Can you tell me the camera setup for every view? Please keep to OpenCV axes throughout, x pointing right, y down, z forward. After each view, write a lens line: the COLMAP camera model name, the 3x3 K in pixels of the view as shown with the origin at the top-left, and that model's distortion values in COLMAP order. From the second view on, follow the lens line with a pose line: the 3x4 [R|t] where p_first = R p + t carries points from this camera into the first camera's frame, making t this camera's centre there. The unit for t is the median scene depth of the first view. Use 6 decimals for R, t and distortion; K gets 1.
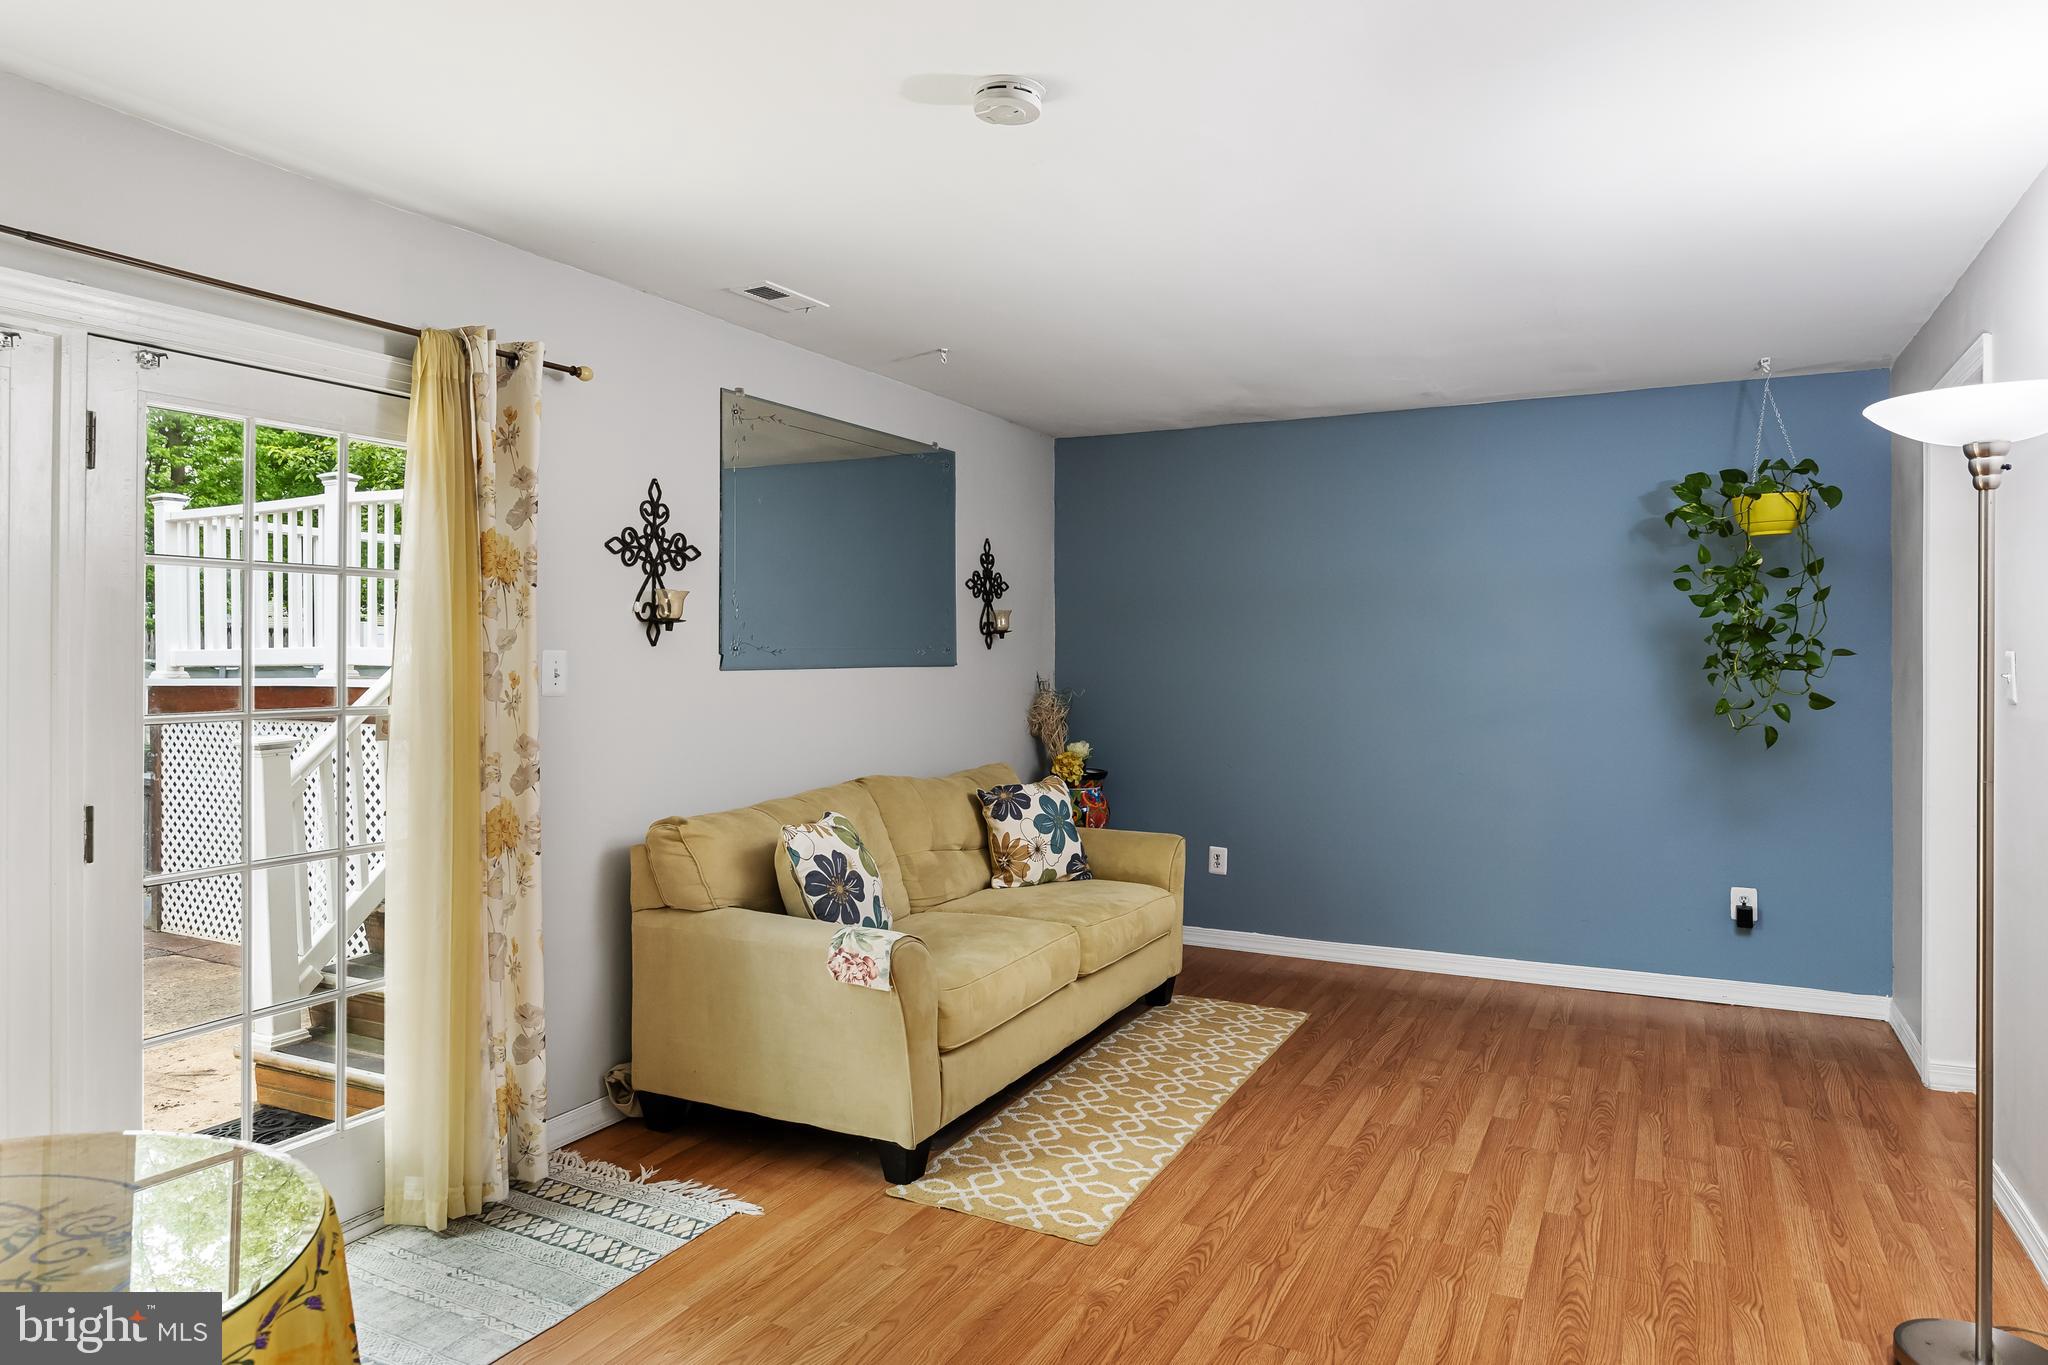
lens RADIAL K [[1255.1, 0, 1021.9], [0, 1255.1, 642.2], [0, 0, 1]] dist [0.005531, 0.000182]
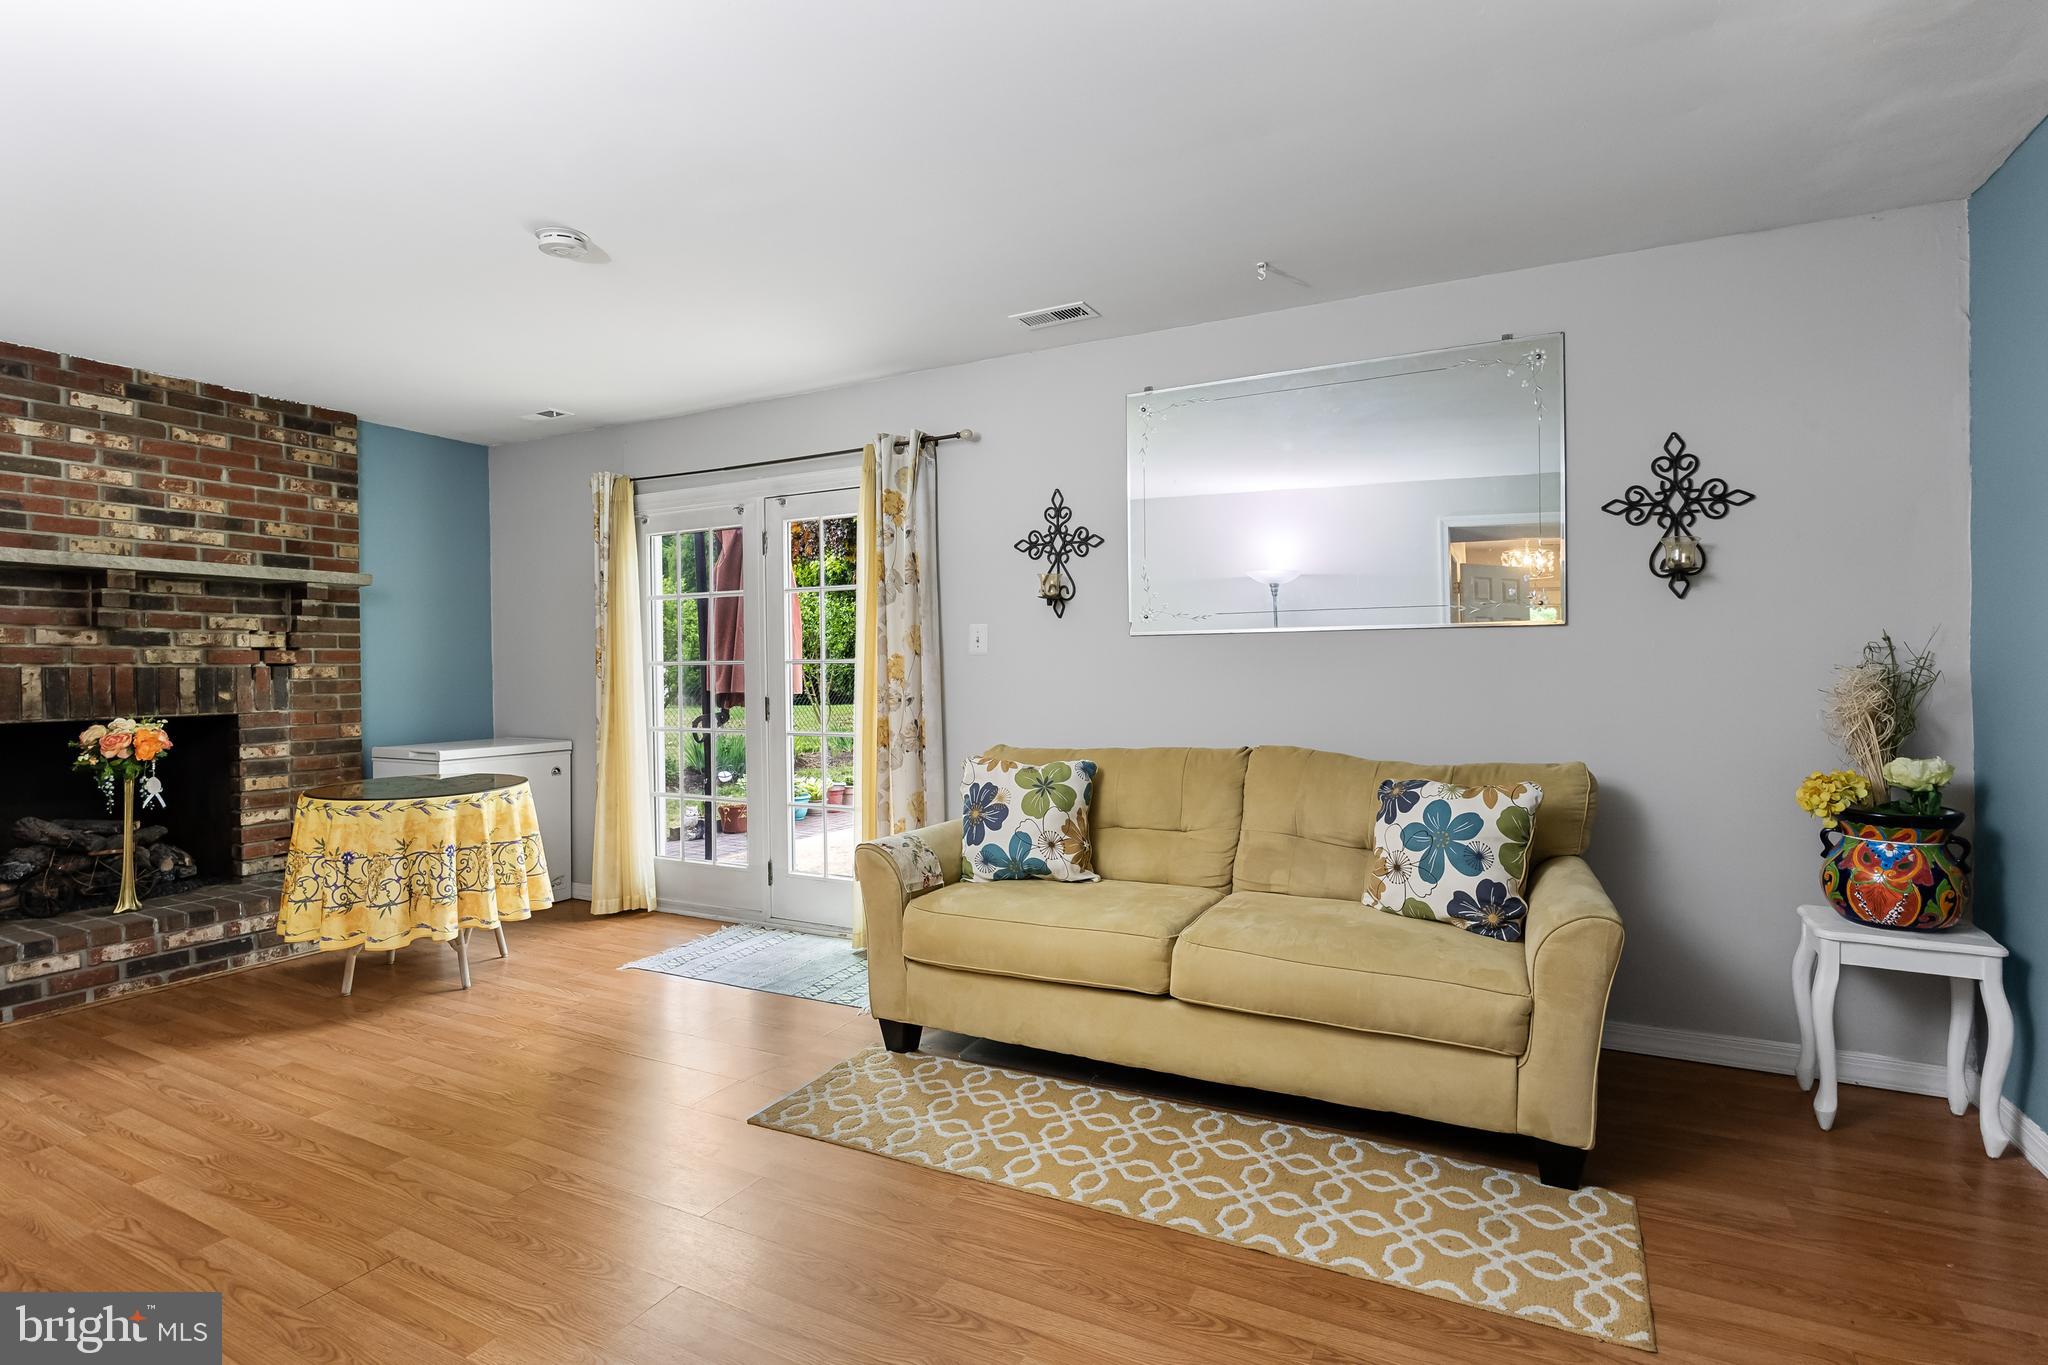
lens RADIAL K [[987.4, 0, 1016.4], [0, 987.4, 663.6], [0, 0, 1]] dist [-0.001500, 0.001160]
pose [[-0.000042, 0.007340, -0.999973, 0.713599], [0.025351, 0.999652, 0.007337, 0.040941], [0.999679, -0.025350, -0.000228, 0.930942]]
